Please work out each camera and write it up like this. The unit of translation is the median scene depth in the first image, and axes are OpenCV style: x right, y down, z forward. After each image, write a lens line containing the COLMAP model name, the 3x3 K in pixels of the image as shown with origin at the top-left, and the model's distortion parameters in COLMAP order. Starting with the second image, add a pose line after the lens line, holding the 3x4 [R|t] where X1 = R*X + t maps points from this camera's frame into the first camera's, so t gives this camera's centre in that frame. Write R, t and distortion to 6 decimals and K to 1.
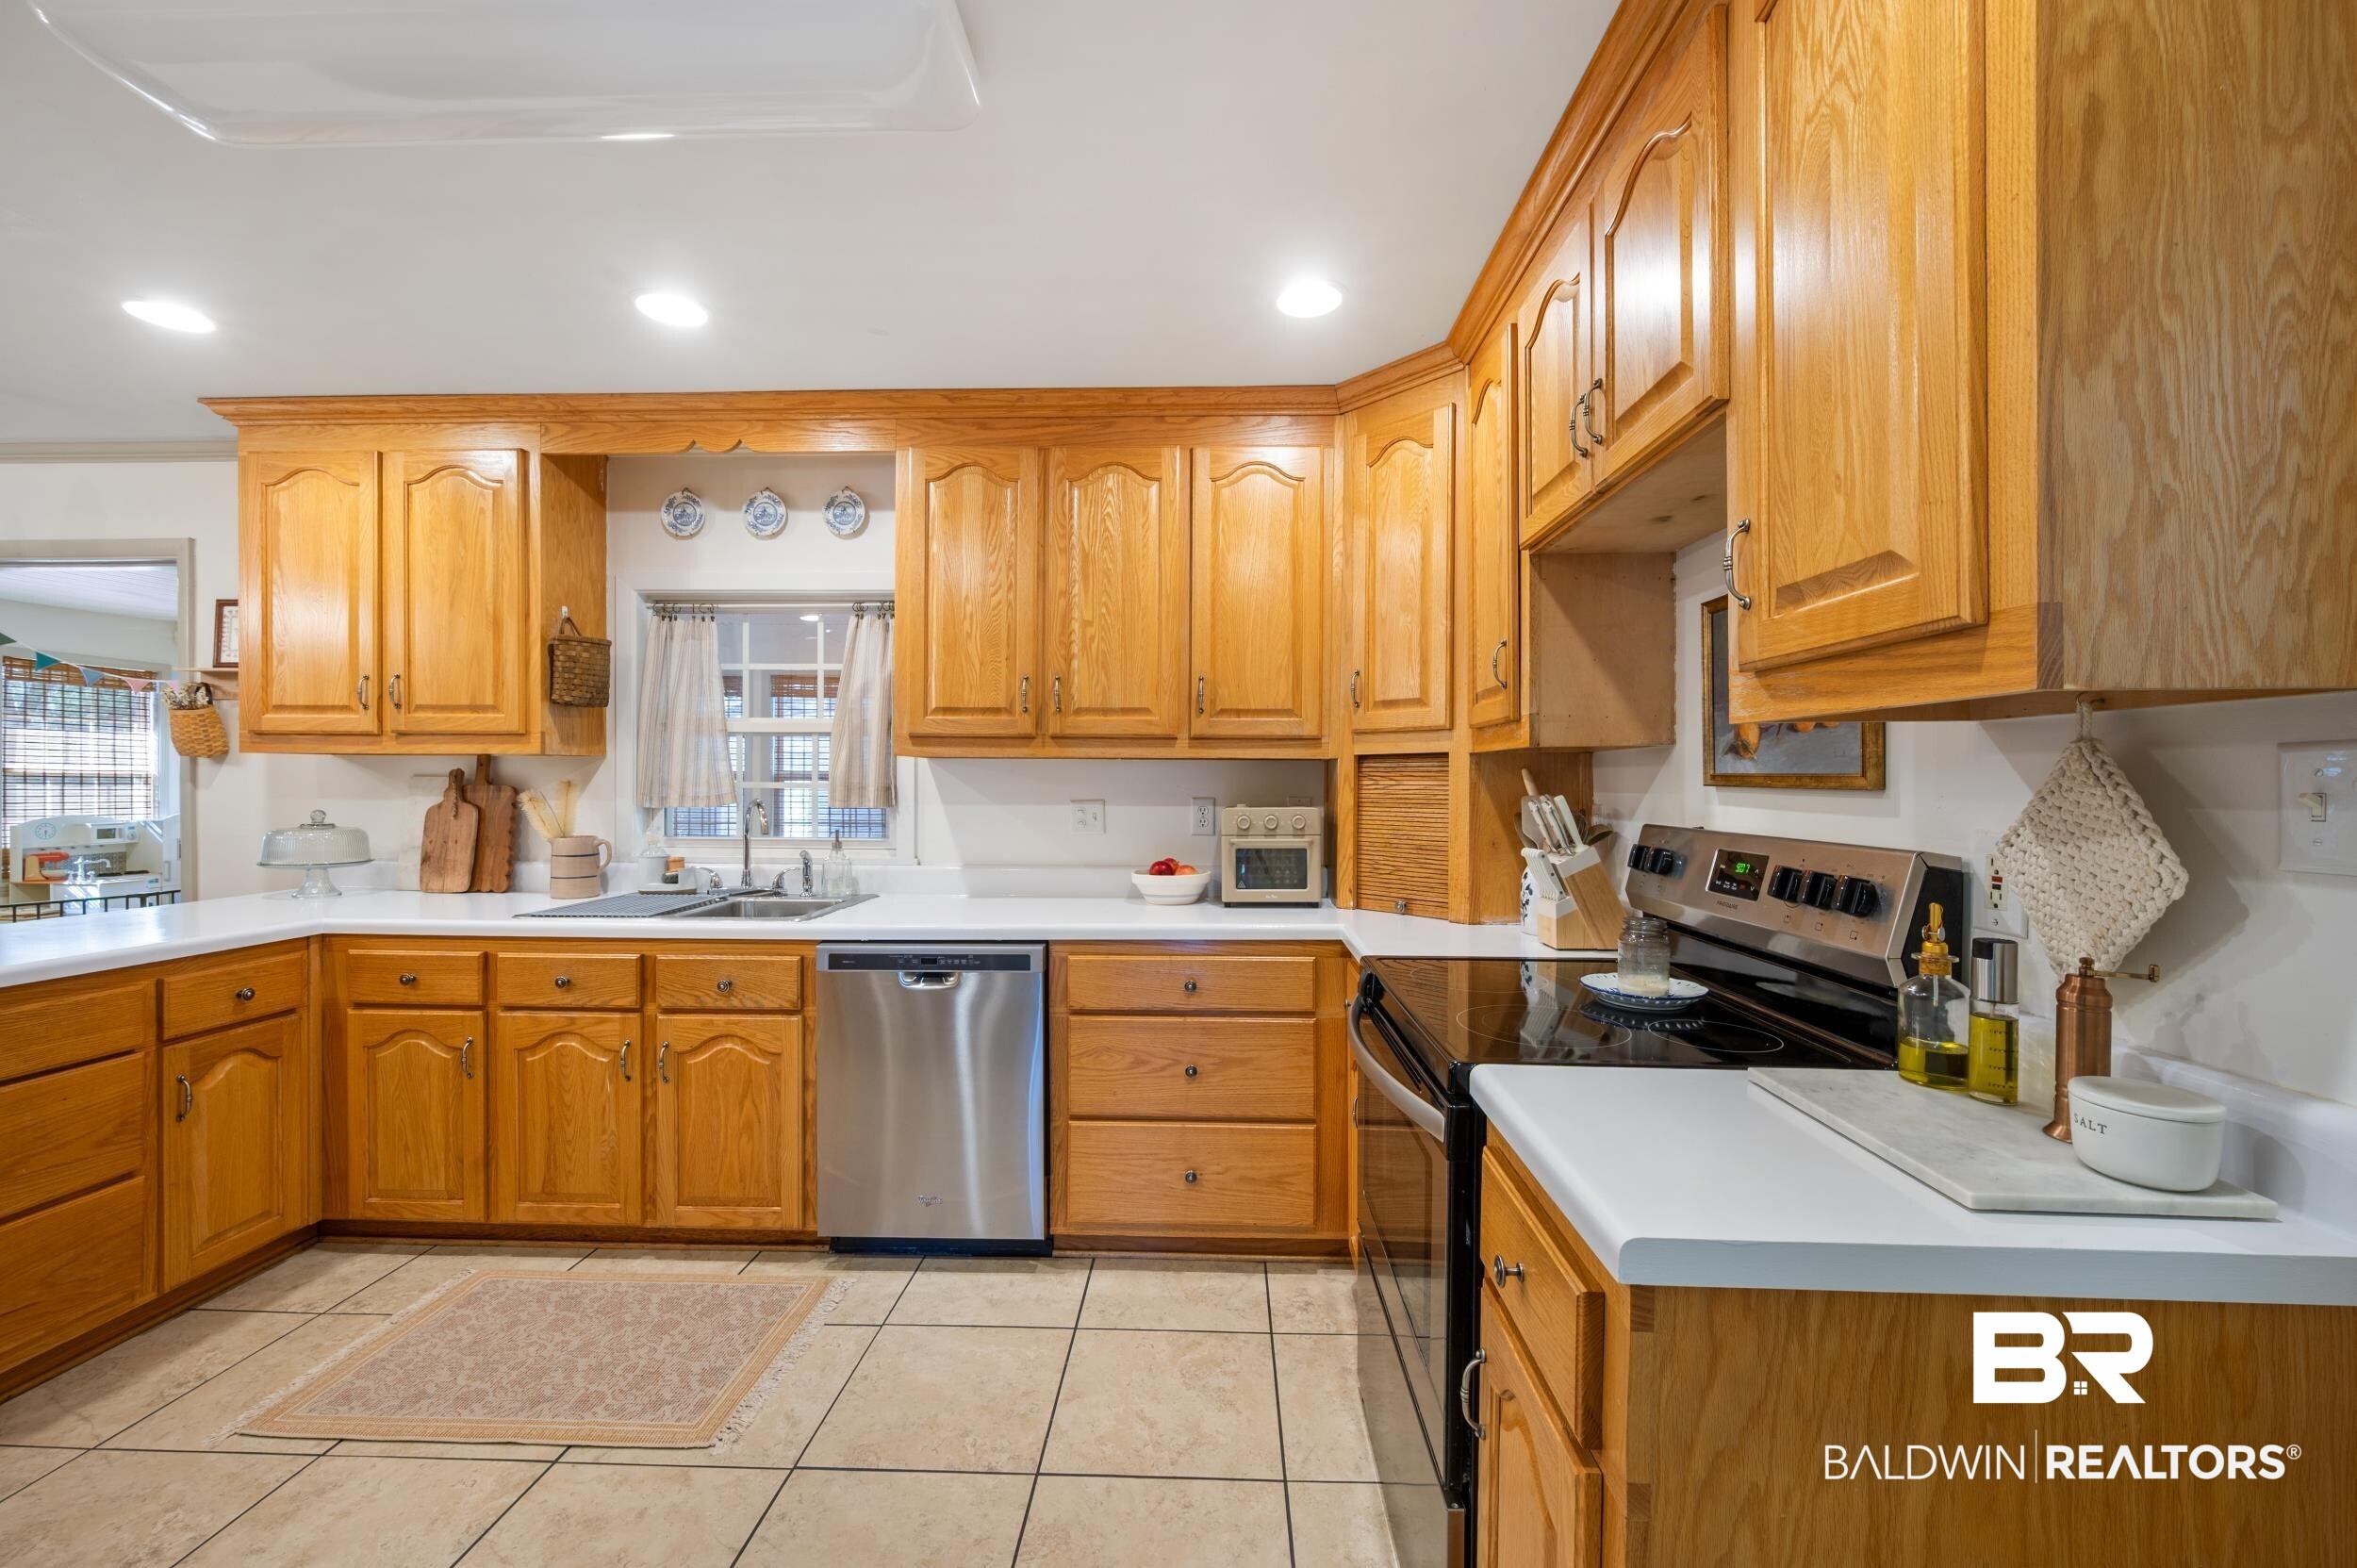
lens RADIAL K [[930.9, 0, 1191.9], [0, 930.9, 779.4], [0, 0, 1]] dist [-0.003341, -0.001399]
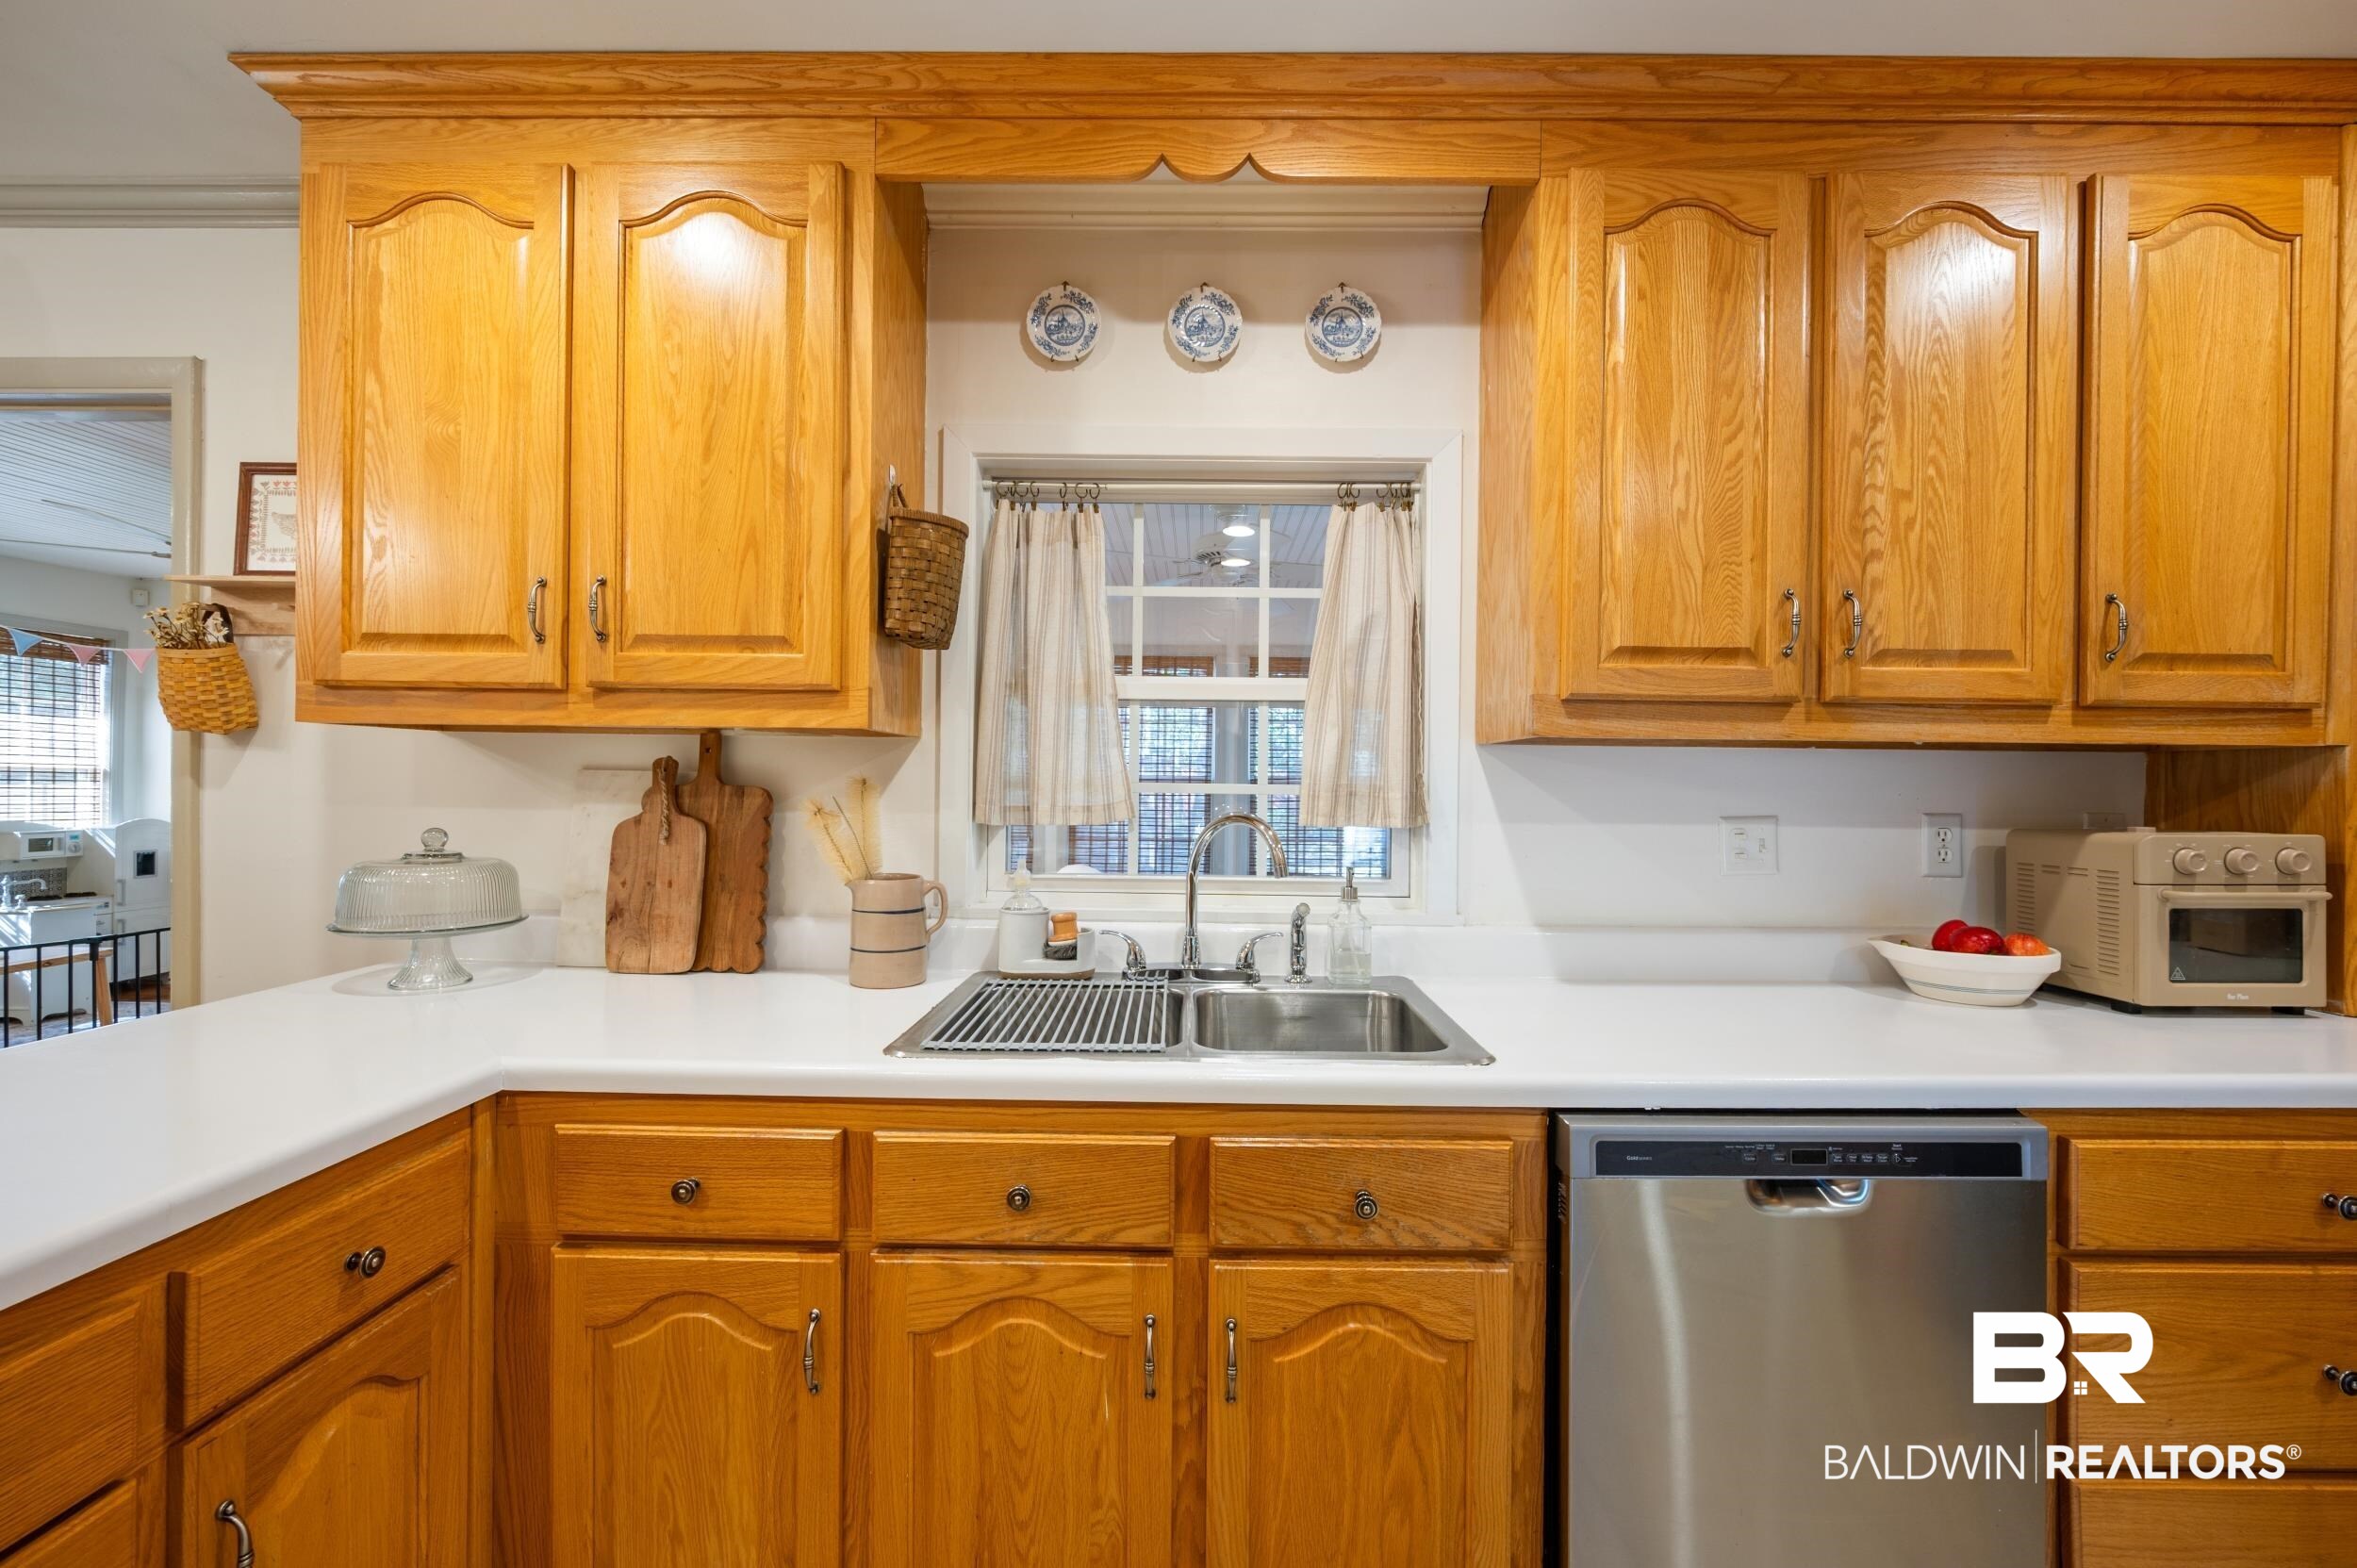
lens RADIAL K [[930.9, 0, 1179.2], [0, 930.9, 778.8], [0, 0, 1]] dist [-0.003341, -0.001399]
pose [[0.999707, 0.006218, 0.023375, -0.545432], [-0.006071, 0.999962, -0.006325, 0.004718], [-0.023413, 0.006181, 0.999707, 0.464439]]
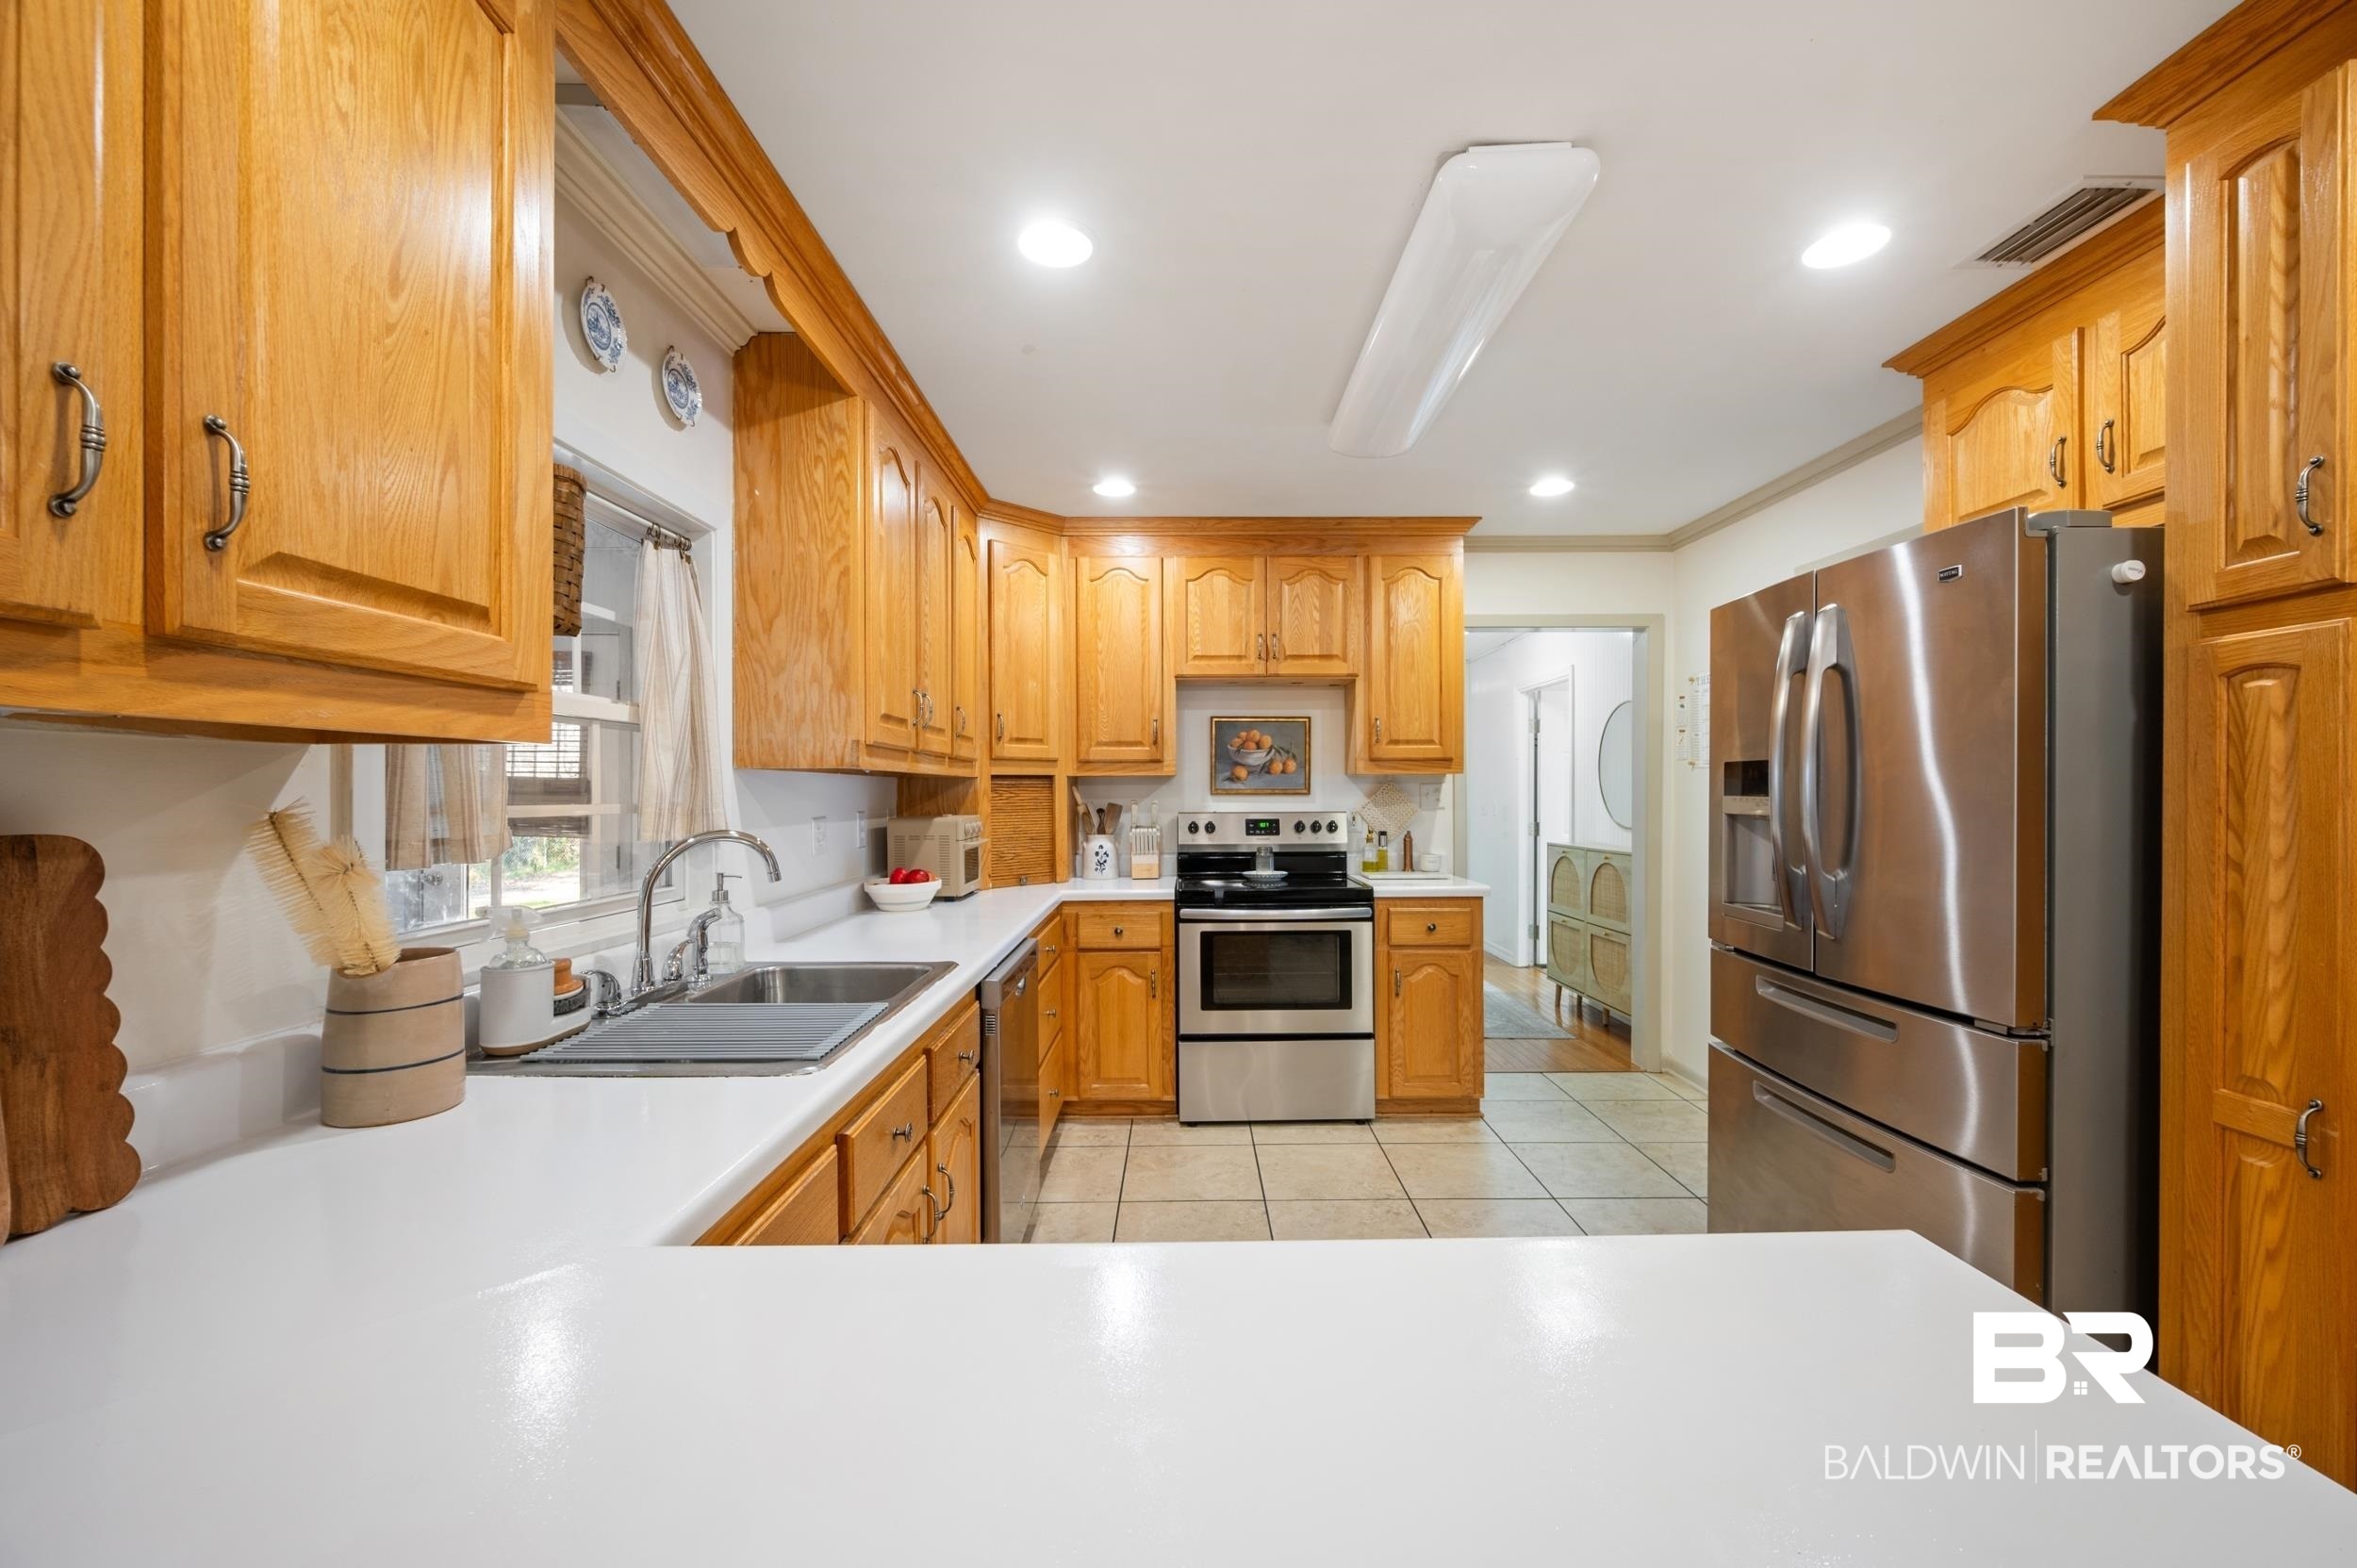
lens RADIAL K [[930.9, 0, 1189.5], [0, 930.9, 790.2], [0, 0, 1]] dist [-0.003341, -0.001399]
pose [[-0.041366, -0.003592, 0.999138, -1.158407], [0.002610, 0.999990, 0.003703, -0.007875], [-0.999141, 0.002760, -0.041356, 0.748926]]
